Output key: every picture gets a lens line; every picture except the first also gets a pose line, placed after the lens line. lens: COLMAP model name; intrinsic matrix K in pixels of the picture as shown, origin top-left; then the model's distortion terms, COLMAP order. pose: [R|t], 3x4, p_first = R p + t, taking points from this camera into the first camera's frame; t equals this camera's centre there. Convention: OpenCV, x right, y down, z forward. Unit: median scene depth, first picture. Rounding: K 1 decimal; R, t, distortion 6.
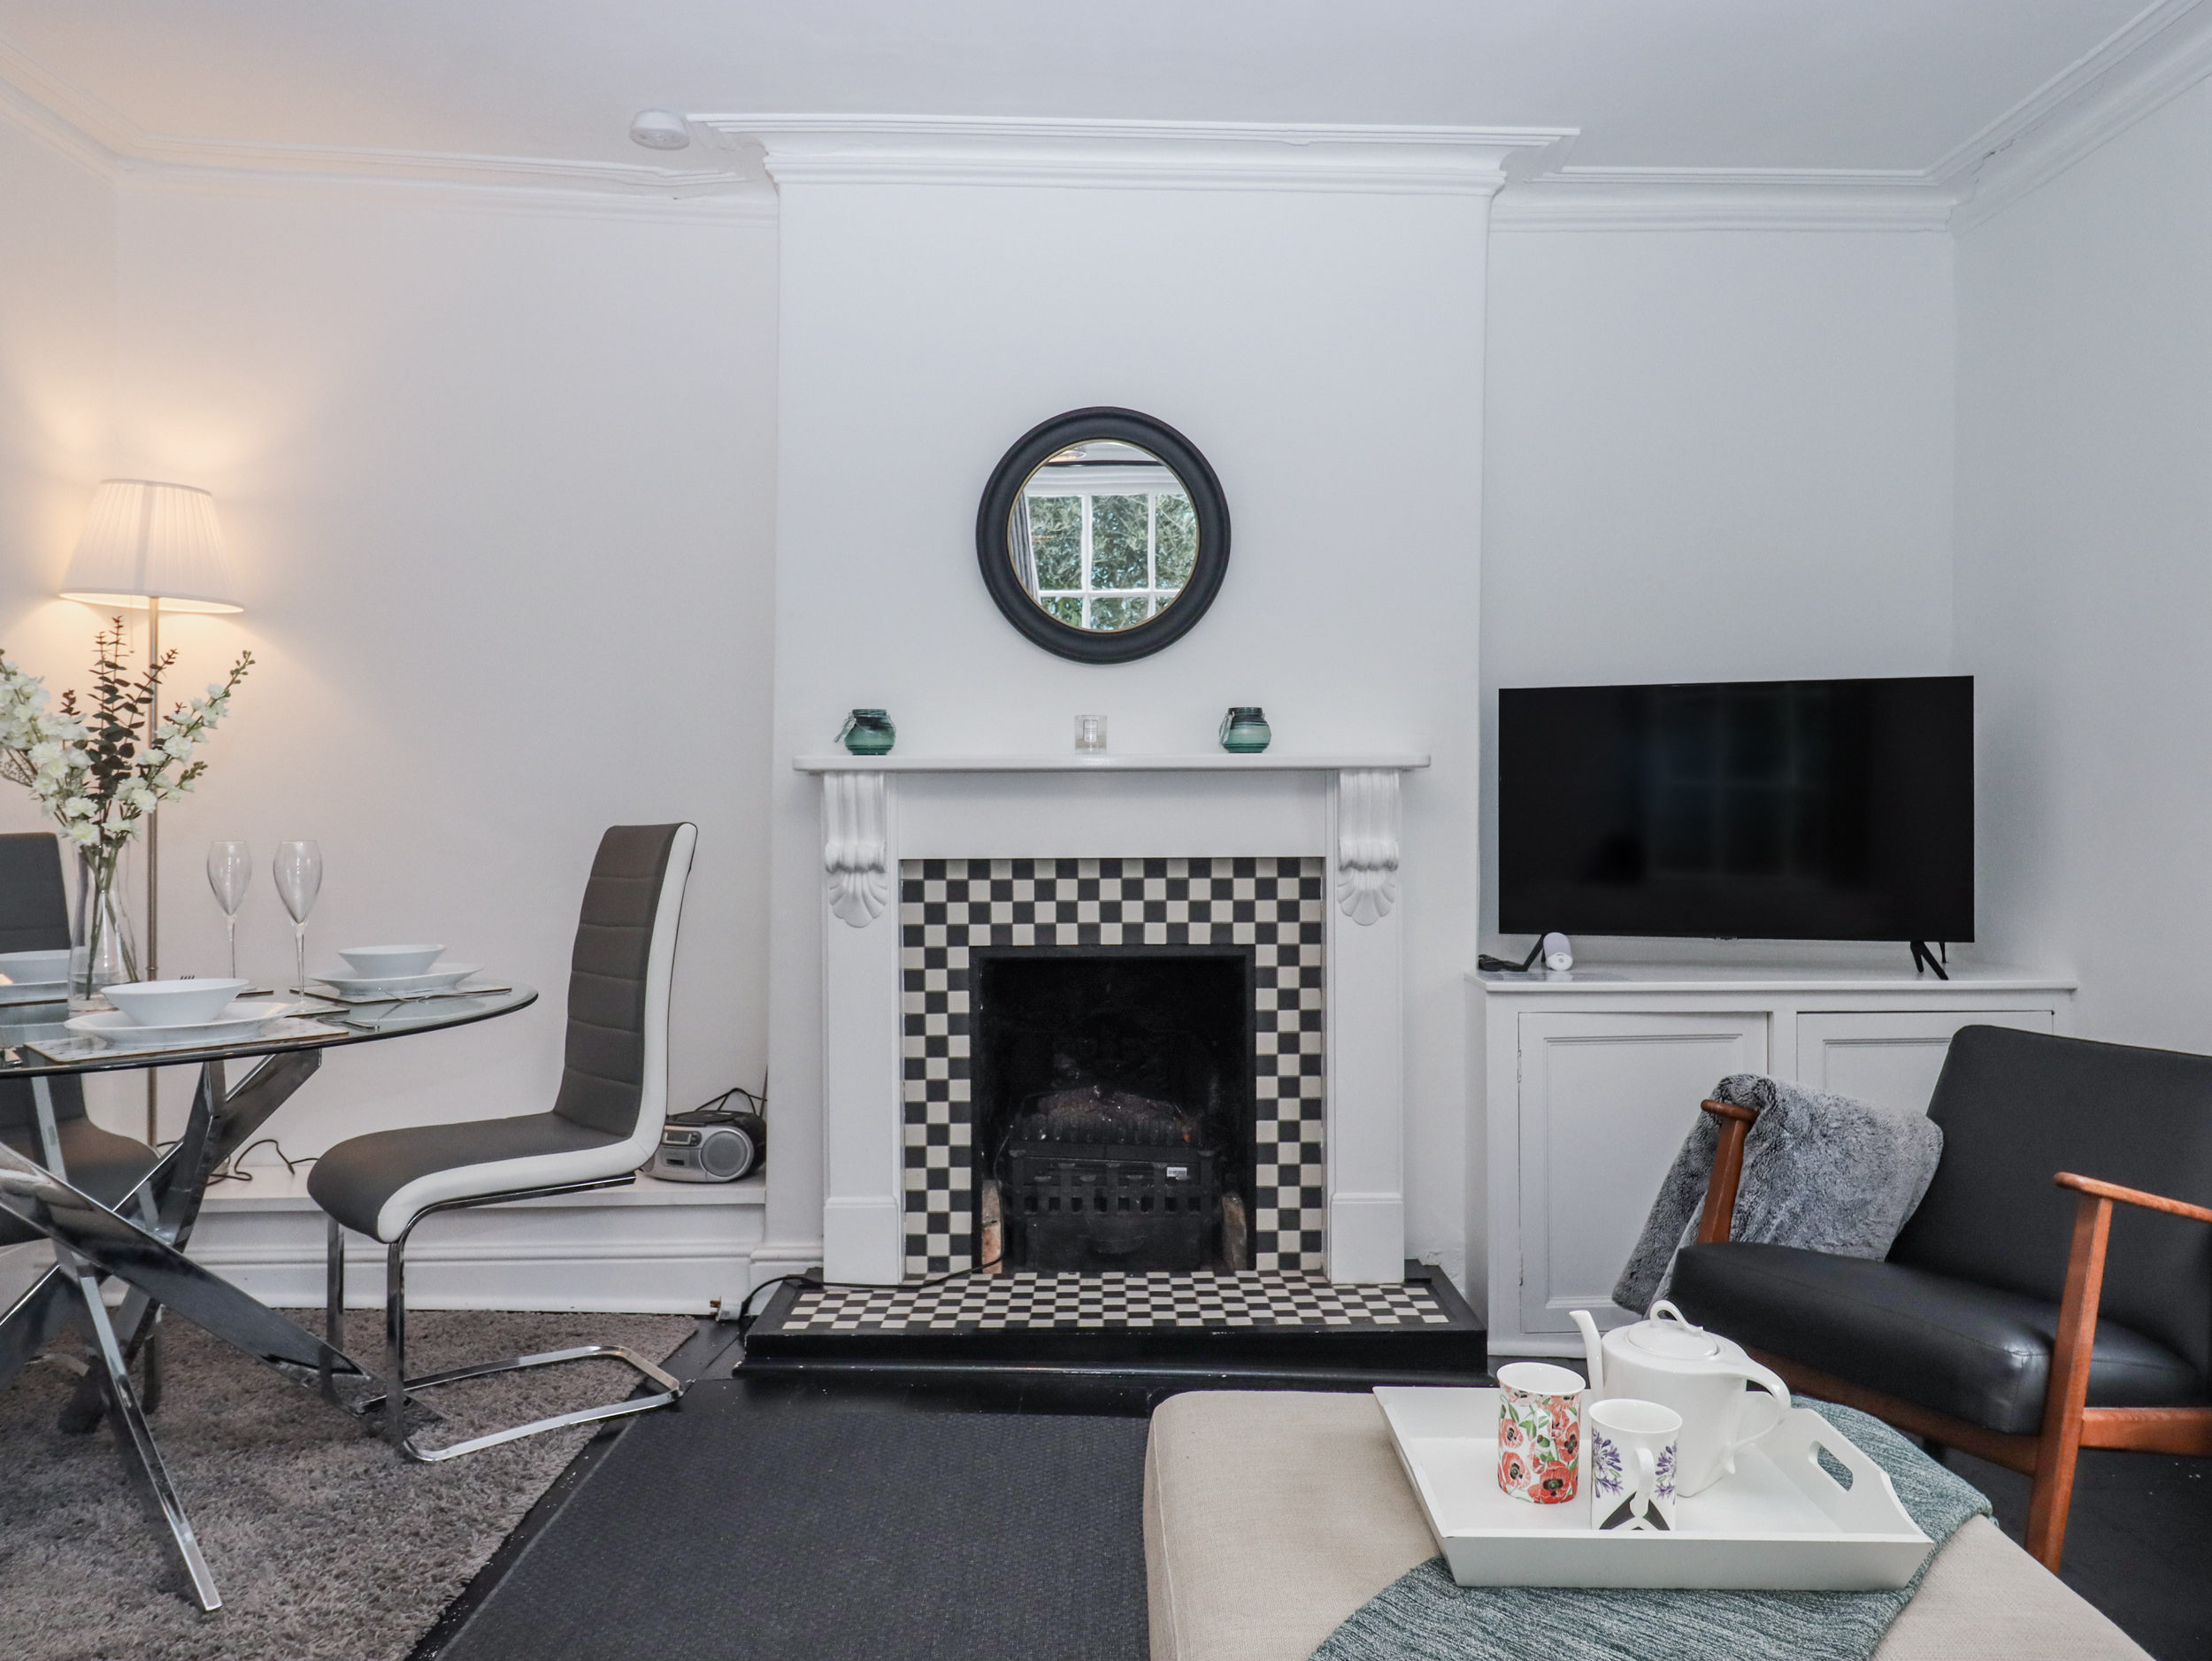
lens RADIAL K [[1522.7, 0, 1106.0], [0, 1522.7, 830.5], [0, 0, 1]] dist [-0.004571, 0.000033]
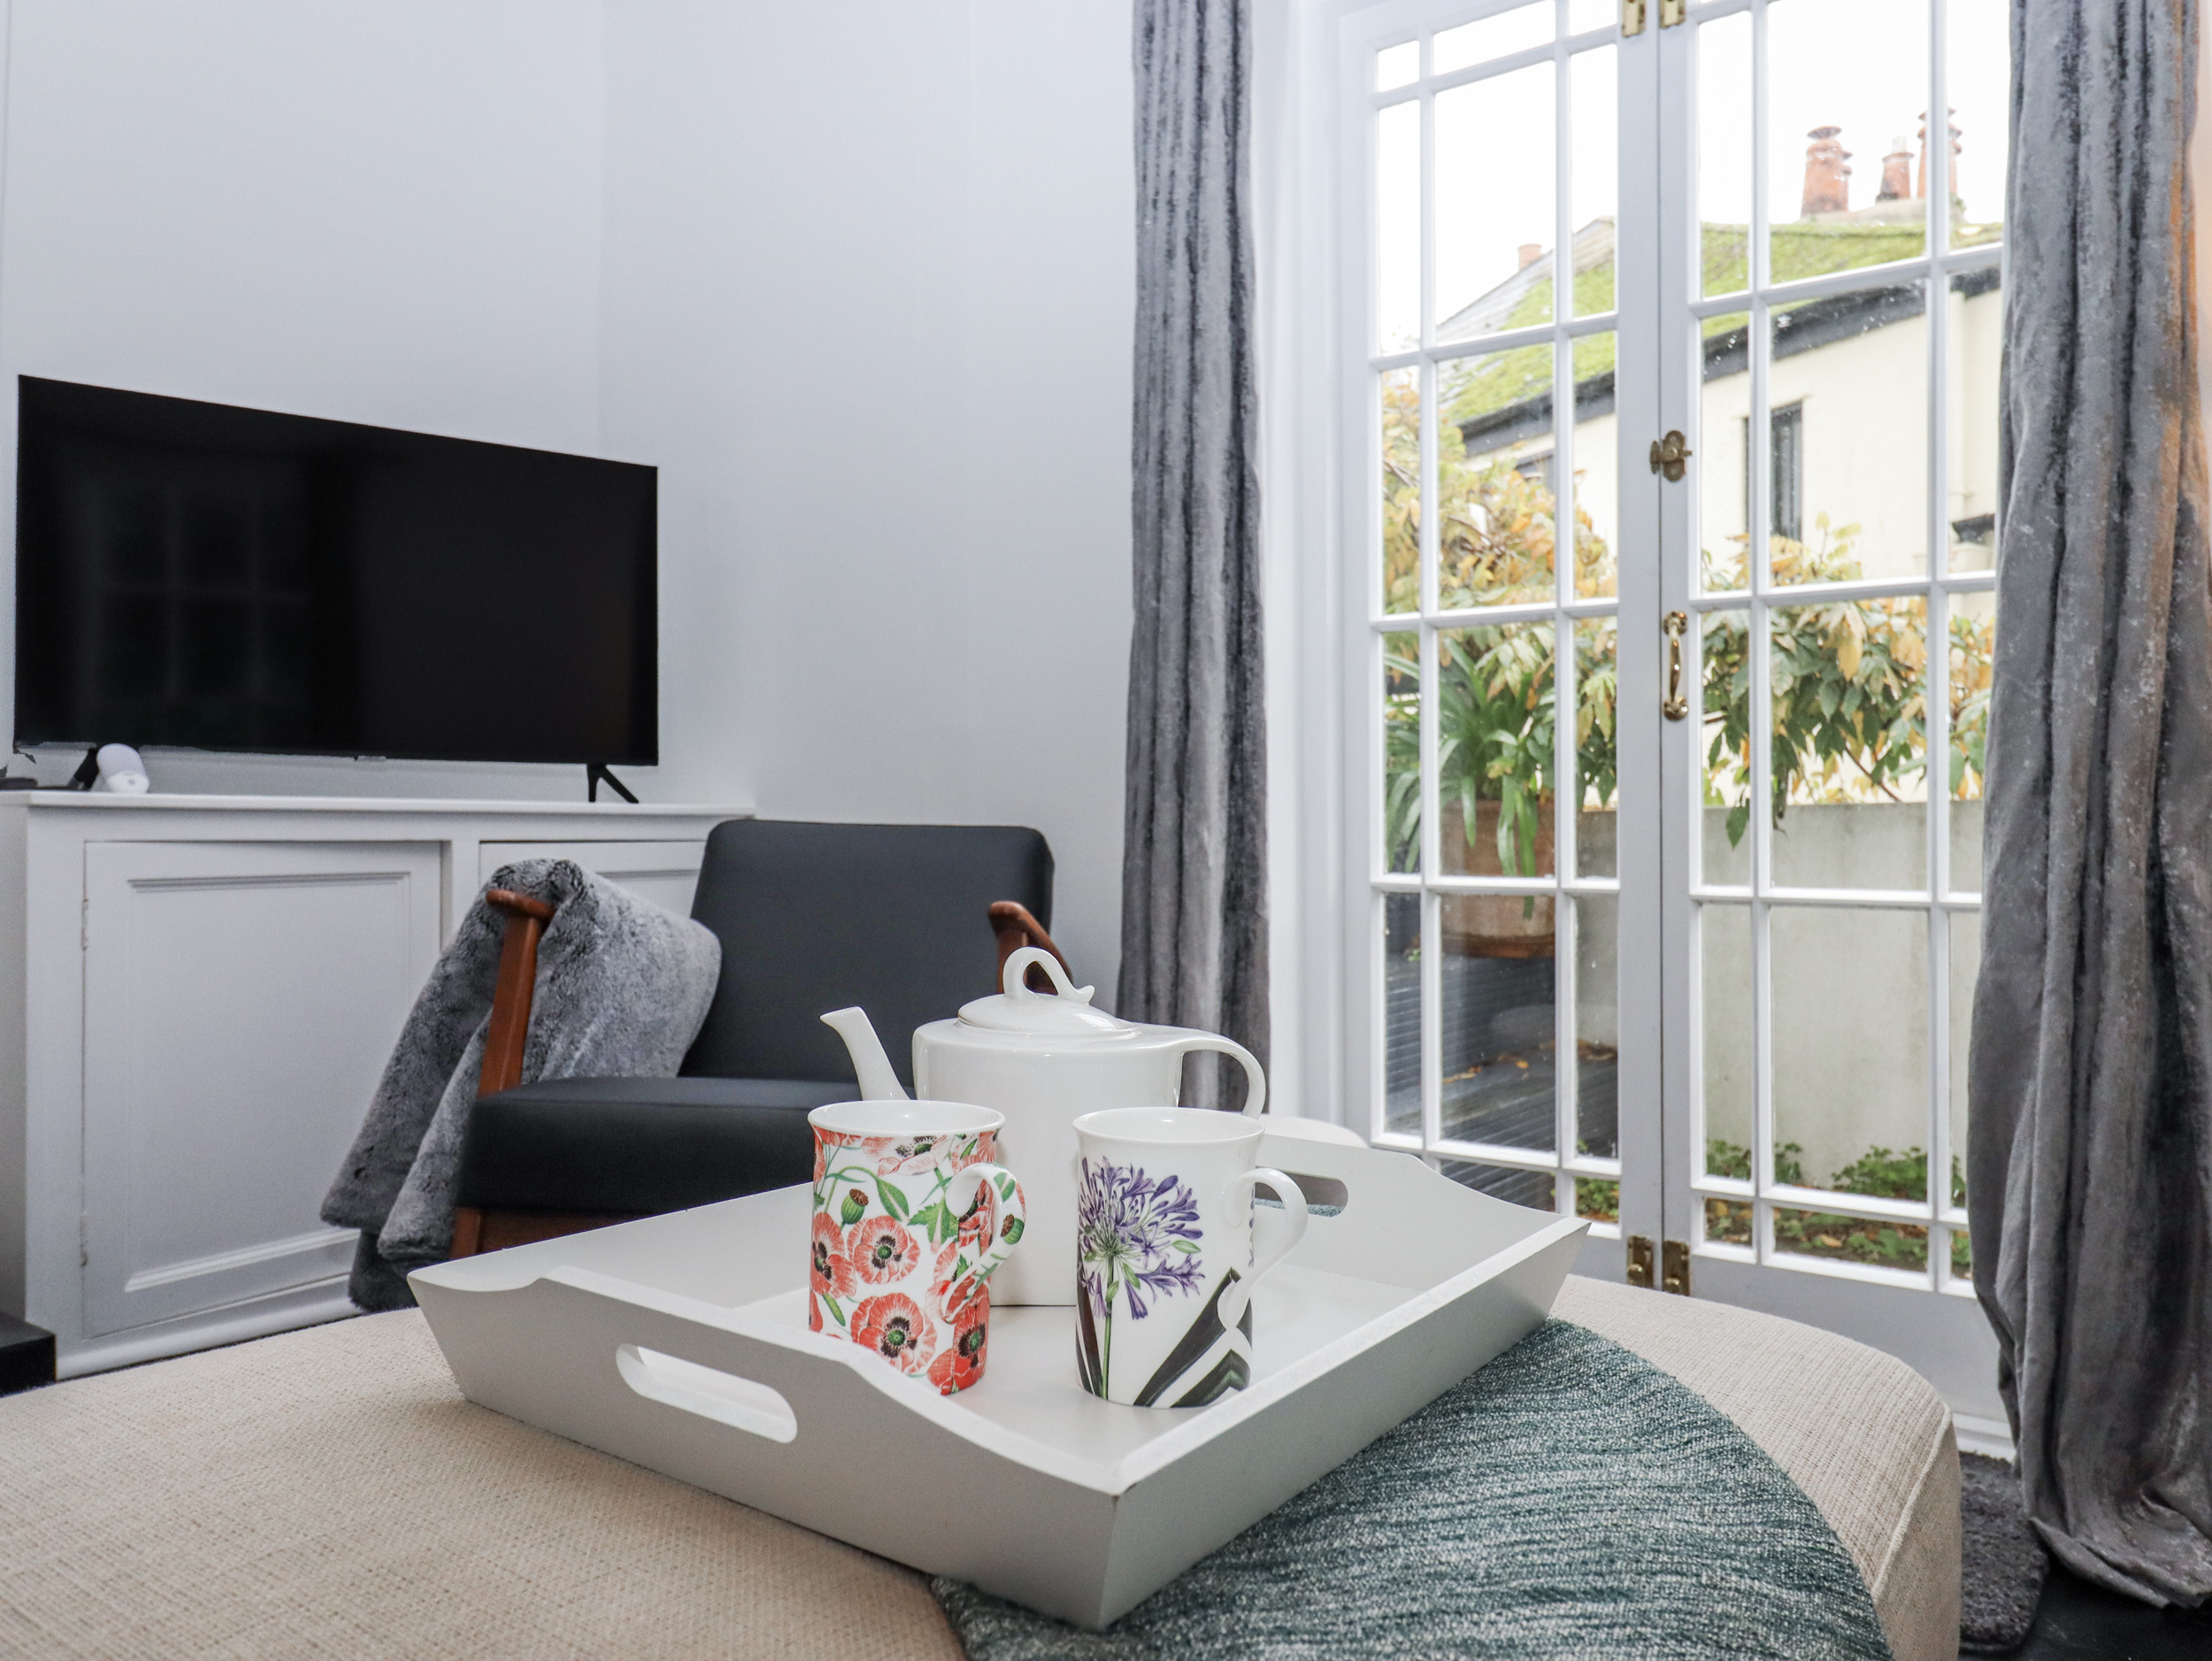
lens RADIAL K [[1558.7, 0, 1106.0], [0, 1558.7, 830.5], [0, 0, 1]] dist [0.014390, 0.001921]
pose [[0.578235, 0.008199, 0.815829, -0.017222], [-0.017813, 0.999838, 0.002577, 0.099090], [-0.815675, -0.016022, 0.578288, 0.250089]]
